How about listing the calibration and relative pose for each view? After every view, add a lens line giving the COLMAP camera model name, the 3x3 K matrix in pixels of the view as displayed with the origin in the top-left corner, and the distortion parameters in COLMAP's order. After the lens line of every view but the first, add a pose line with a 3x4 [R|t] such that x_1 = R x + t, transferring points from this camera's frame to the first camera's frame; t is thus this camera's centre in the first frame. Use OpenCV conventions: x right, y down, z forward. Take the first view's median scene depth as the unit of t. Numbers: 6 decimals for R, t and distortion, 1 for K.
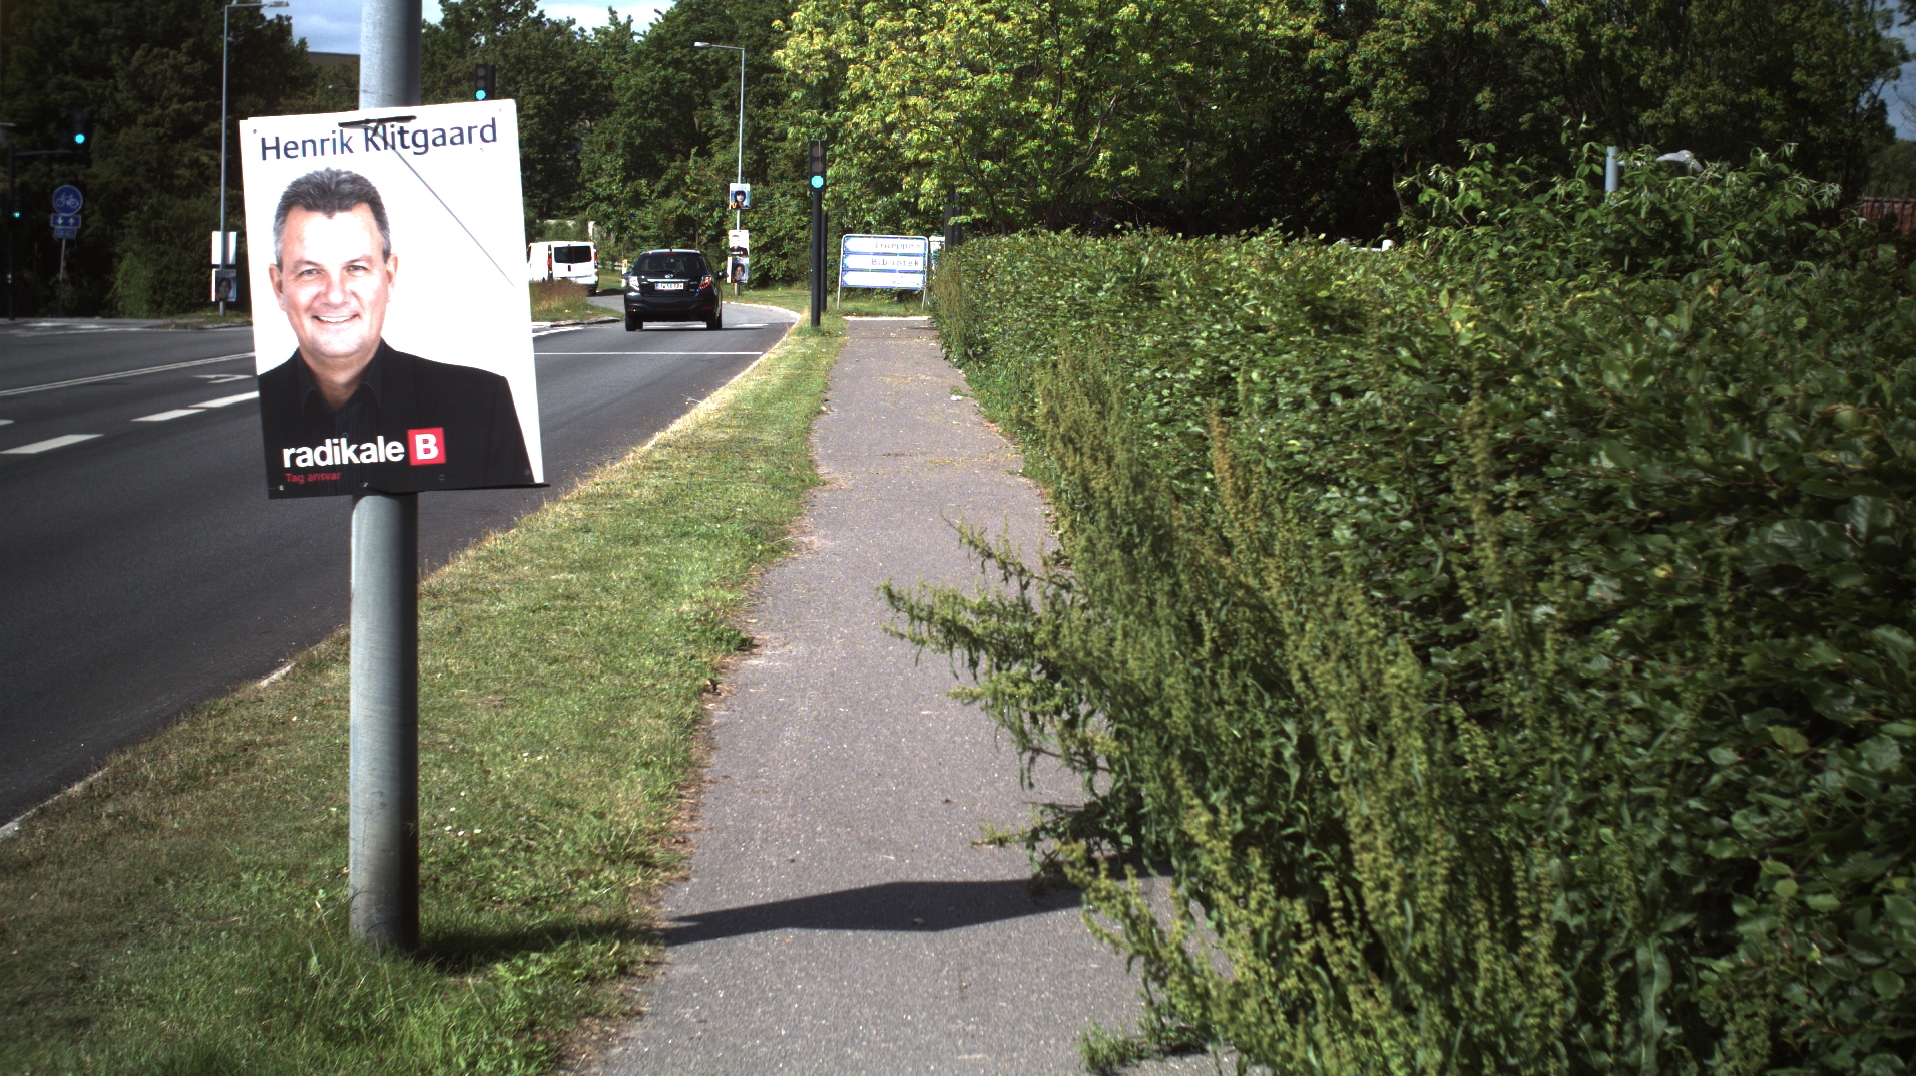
lens RADIAL K [[3373.8, 0, 958.0], [0, 3373.8, 538.0], [0, 0, 1]] dist [-0.309442, 0.532286]
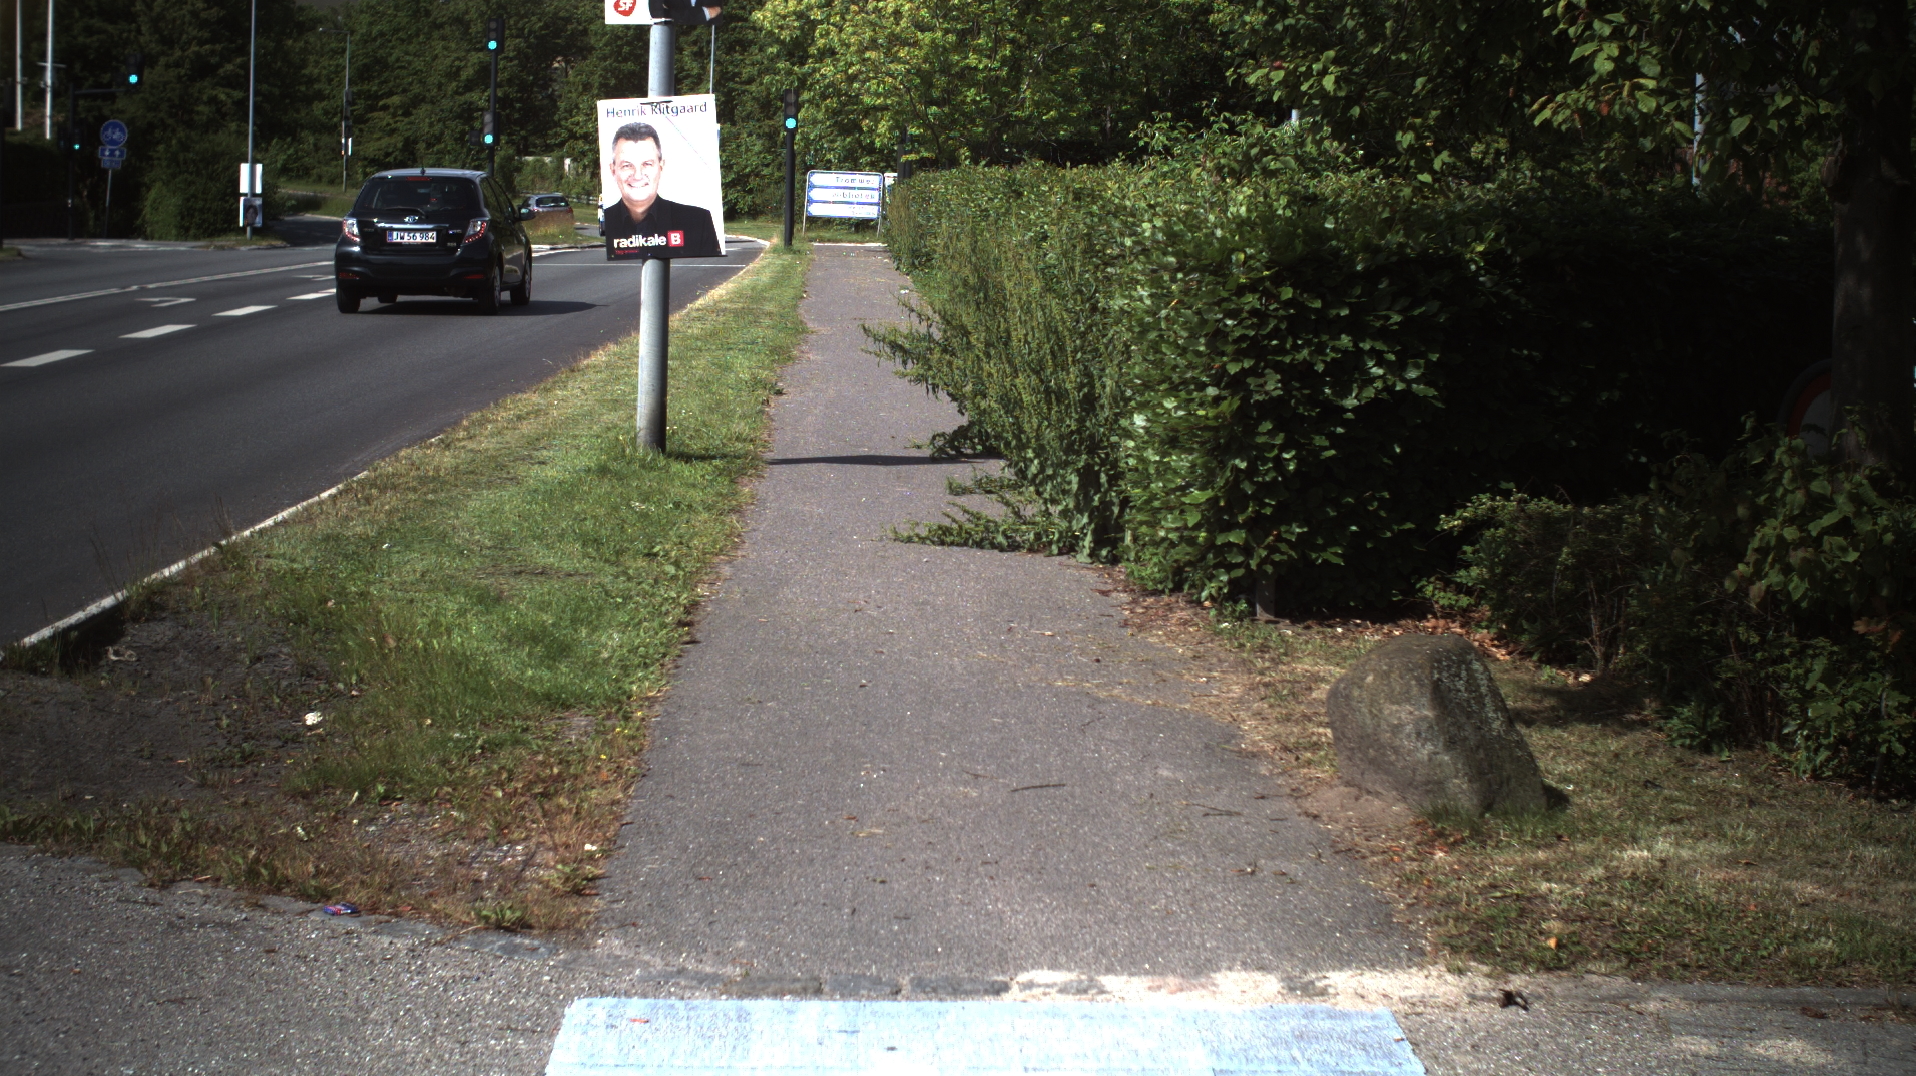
lens RADIAL K [[3373.8, 0, 958.0], [0, 3373.8, 538.0], [0, 0, 1]] dist [-0.309442, 0.532286]
pose [[0.999867, 0.007835, 0.014338, 0.001223], [-0.008083, 0.999818, 0.017310, 0.015650], [-0.014200, -0.017423, 0.999747, -0.154039]]
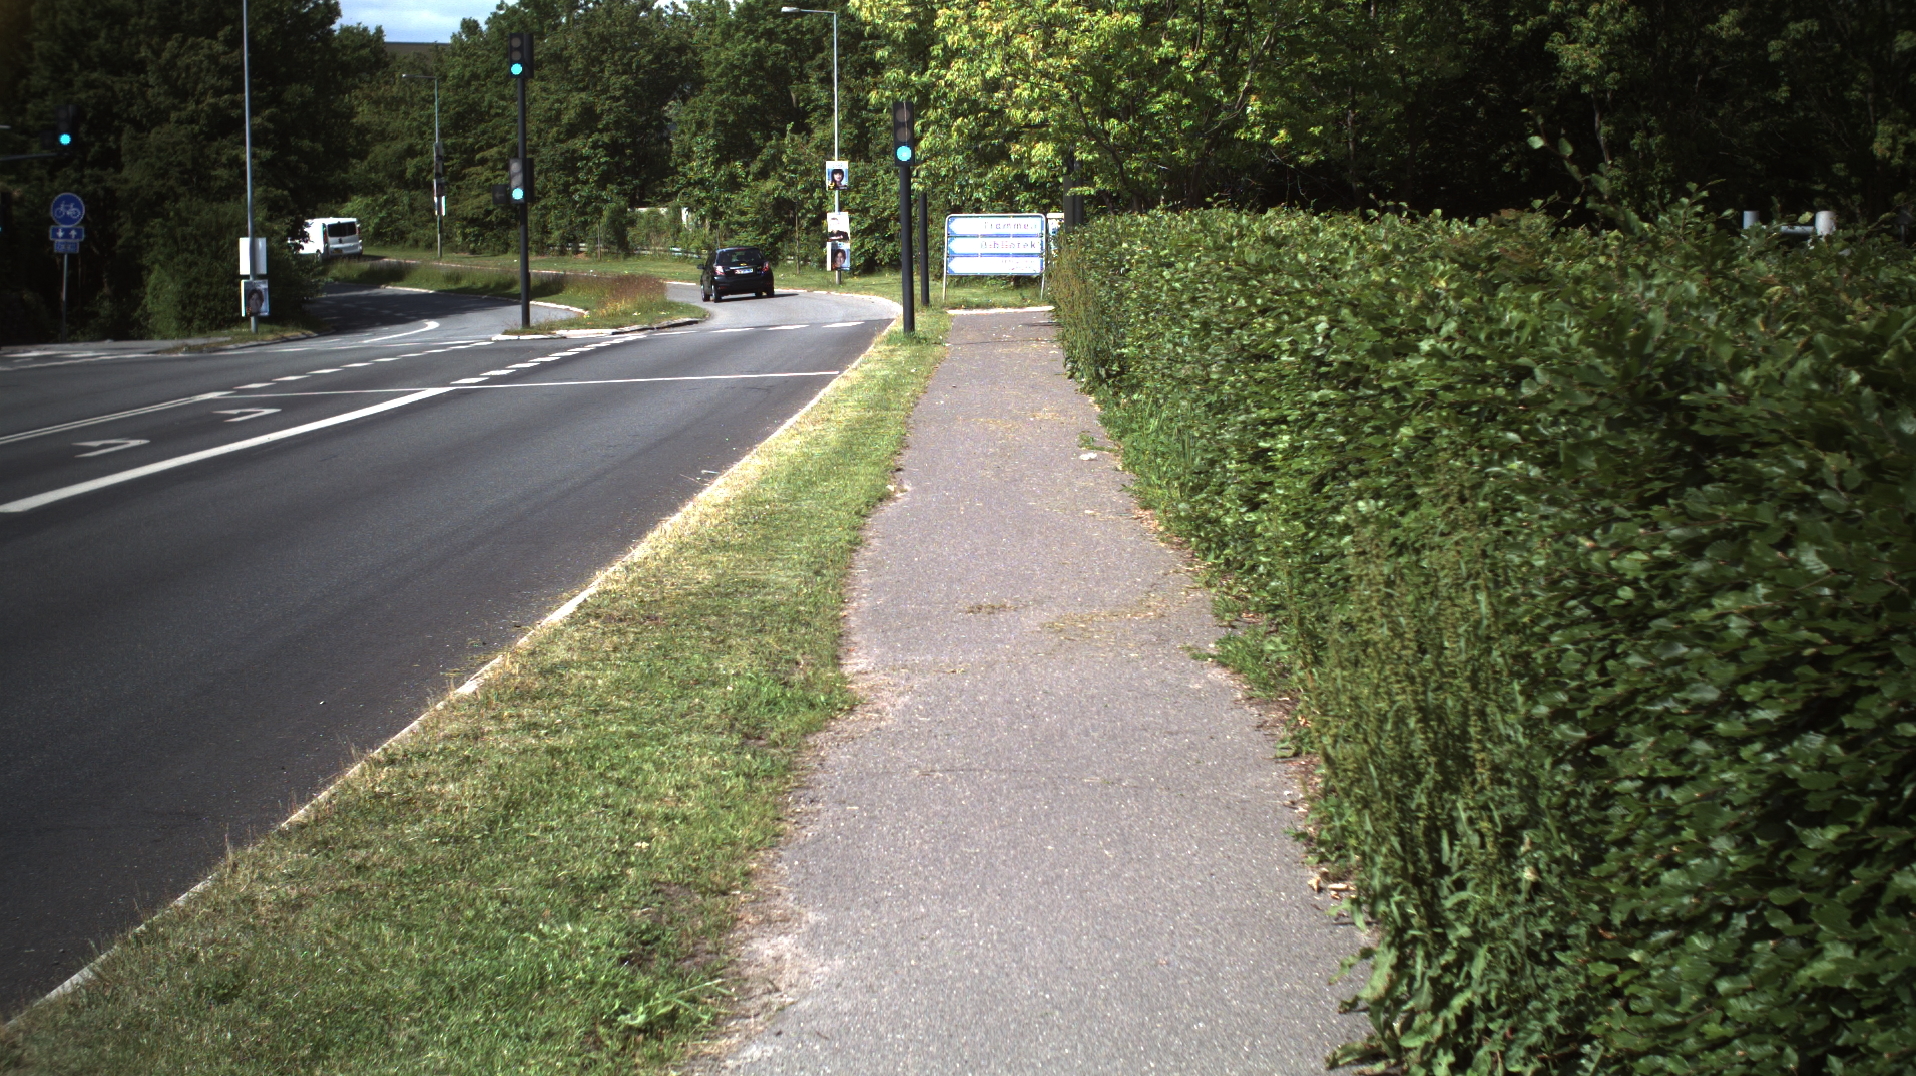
lens RADIAL K [[3373.8, 0, 958.0], [0, 3373.8, 538.0], [0, 0, 1]] dist [-0.309442, 0.532286]
pose [[0.998596, -0.035537, -0.039292, -0.000294], [0.035854, 0.999330, 0.007392, -0.015542], [0.039003, -0.008791, 0.999200, 0.155696]]
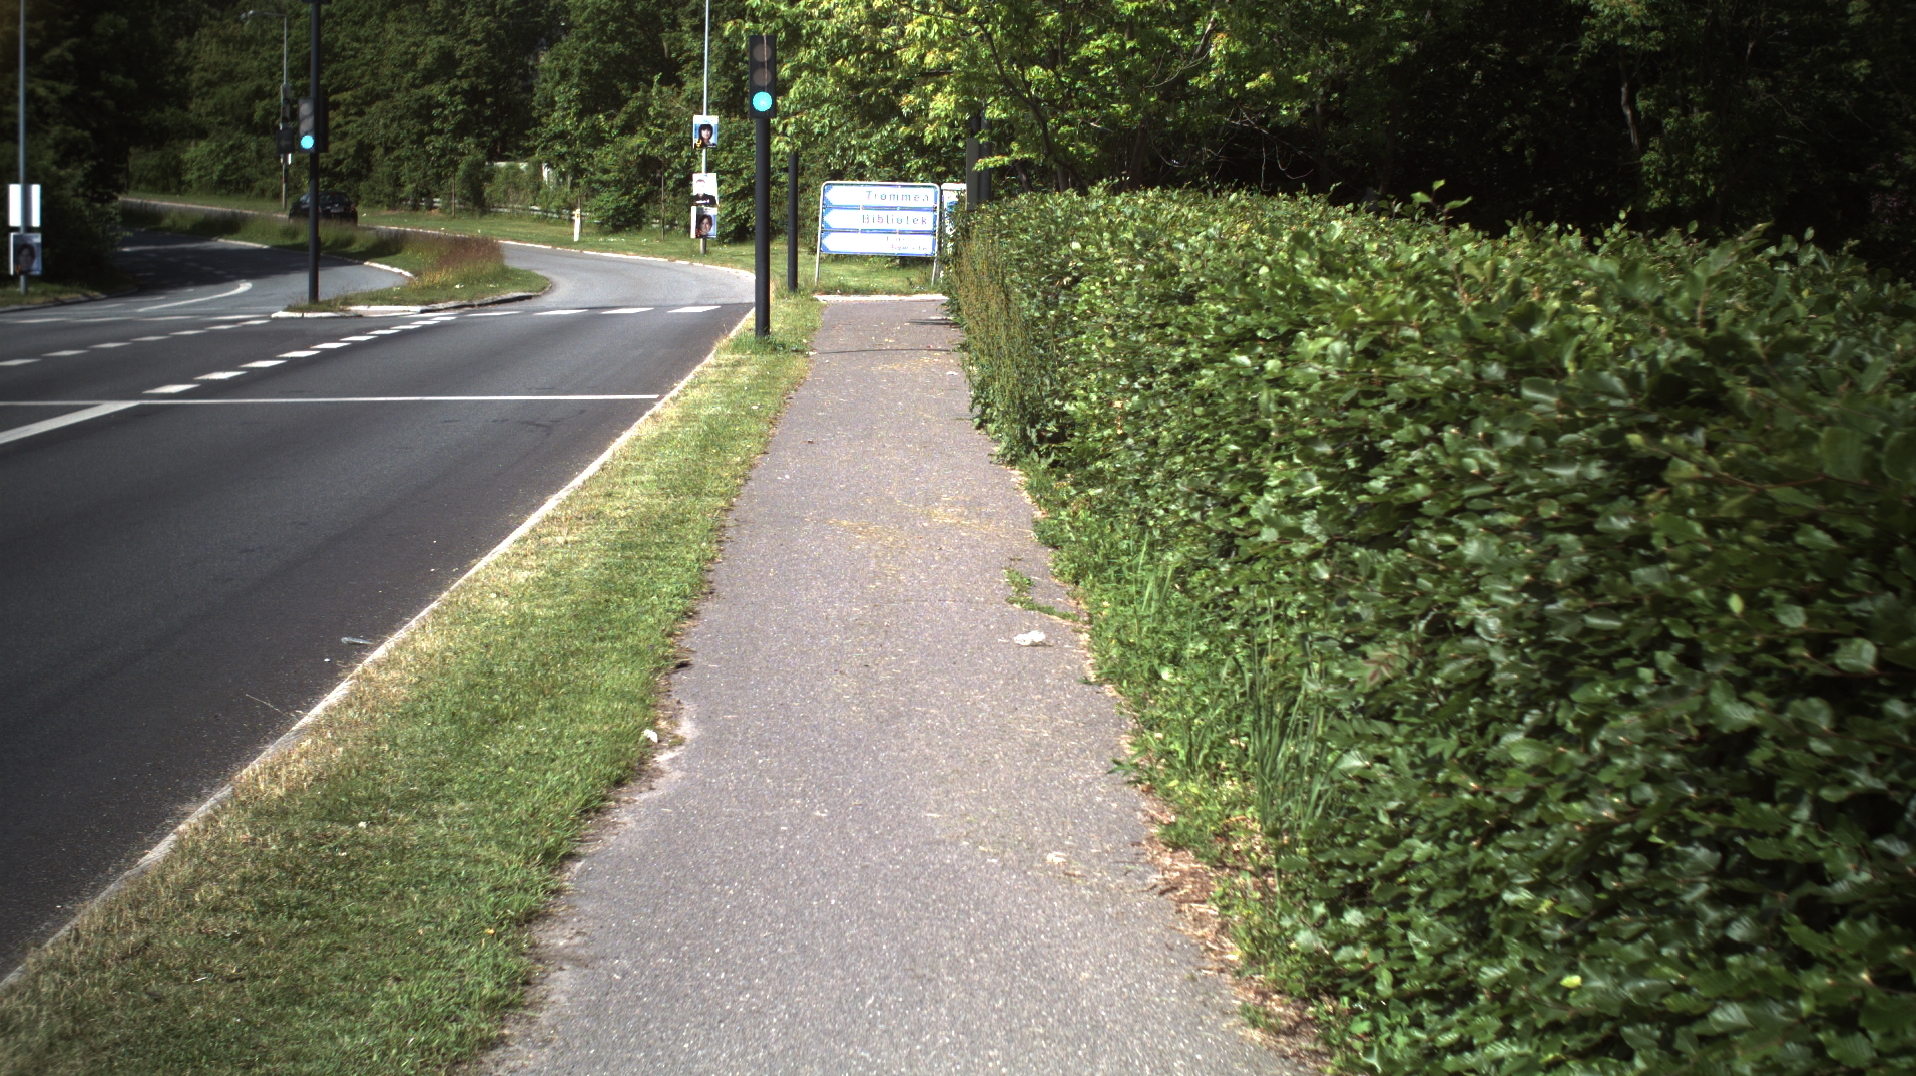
lens RADIAL K [[3373.8, 0, 958.0], [0, 3373.8, 538.0], [0, 0, 1]] dist [-0.309442, 0.532286]
pose [[0.999970, -0.007147, -0.003013, -0.003718], [0.007203, 0.999799, 0.018703, -0.030417], [0.002879, -0.018724, 0.999821, 0.311717]]
